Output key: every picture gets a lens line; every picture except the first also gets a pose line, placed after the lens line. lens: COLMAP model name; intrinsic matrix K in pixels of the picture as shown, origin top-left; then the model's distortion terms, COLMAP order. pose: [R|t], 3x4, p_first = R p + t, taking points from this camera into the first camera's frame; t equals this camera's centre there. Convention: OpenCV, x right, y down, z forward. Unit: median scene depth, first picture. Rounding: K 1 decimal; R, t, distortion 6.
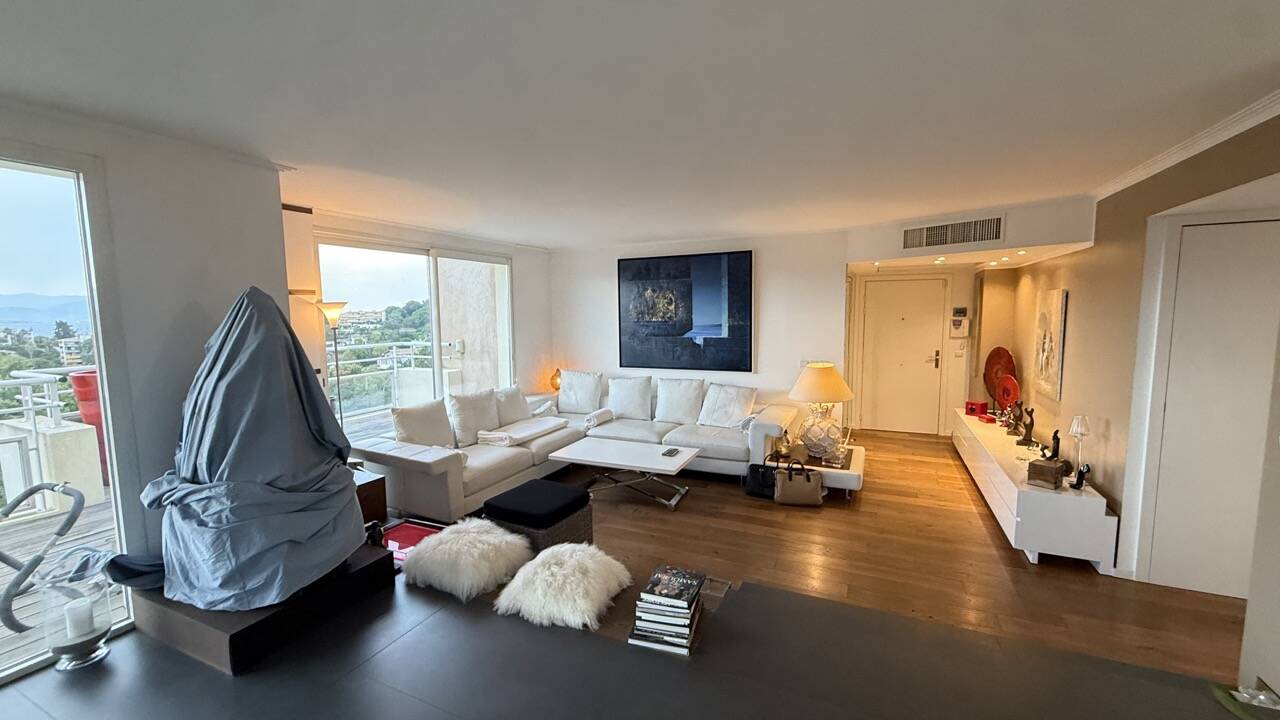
lens RADIAL K [[507.0, 0, 640.0], [0, 507.0, 360.0], [0, 0, 1]] dist [-0.000330, -0.000026]
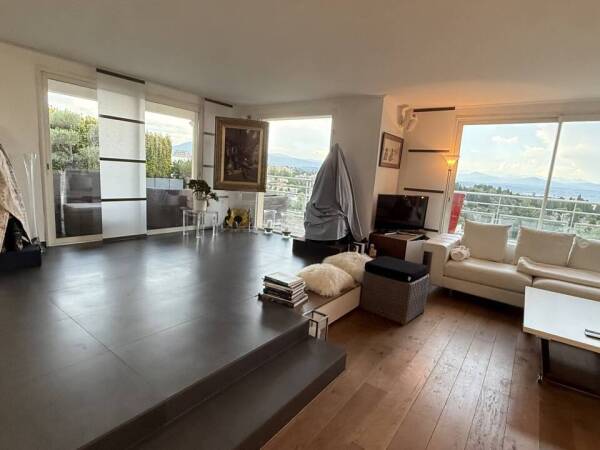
lens RADIAL K [[319.8, 0, 297.5], [0, 319.8, 224.7], [0, 0, 1]] dist [0.001817, -0.000162]
pose [[-0.210288, 0.152433, -0.965683, 0.524465], [-0.162321, 0.968616, 0.188243, 0.001571], [0.964070, 0.196336, -0.178945, 0.533649]]
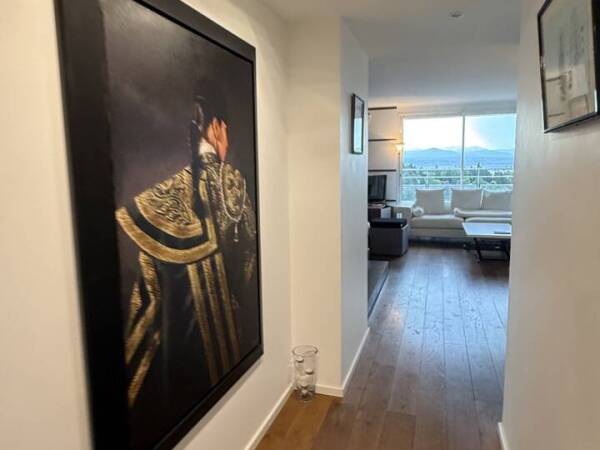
lens RADIAL K [[434.1, 0, 300.0], [0, 434.1, 225.0], [0, 0, 1]] dist [0.005930, 0.001431]
pose [[0.126683, 0.146180, -0.981113, 1.125459], [-0.077822, 0.987498, 0.137083, 0.022934], [0.988886, 0.058986, 0.136475, 0.184461]]
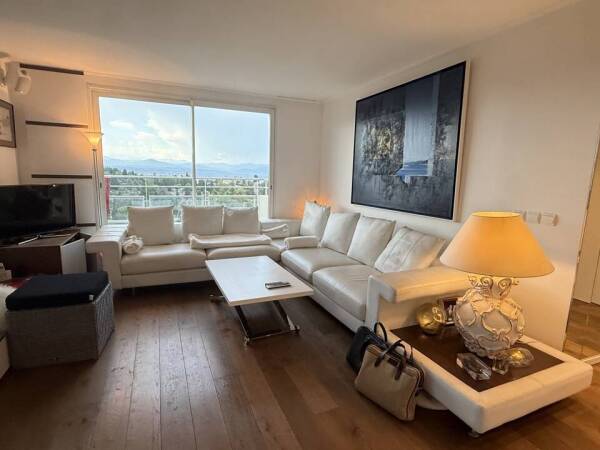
lens RADIAL K [[319.8, 0, 297.5], [0, 319.8, 224.7], [0, 0, 1]] dist [0.001817, -0.000162]
pose [[0.746315, 0.134626, -0.651836, 0.406768], [-0.099934, 0.990894, 0.090234, 0.010963], [0.658048, -0.002203, 0.752973, 0.504099]]
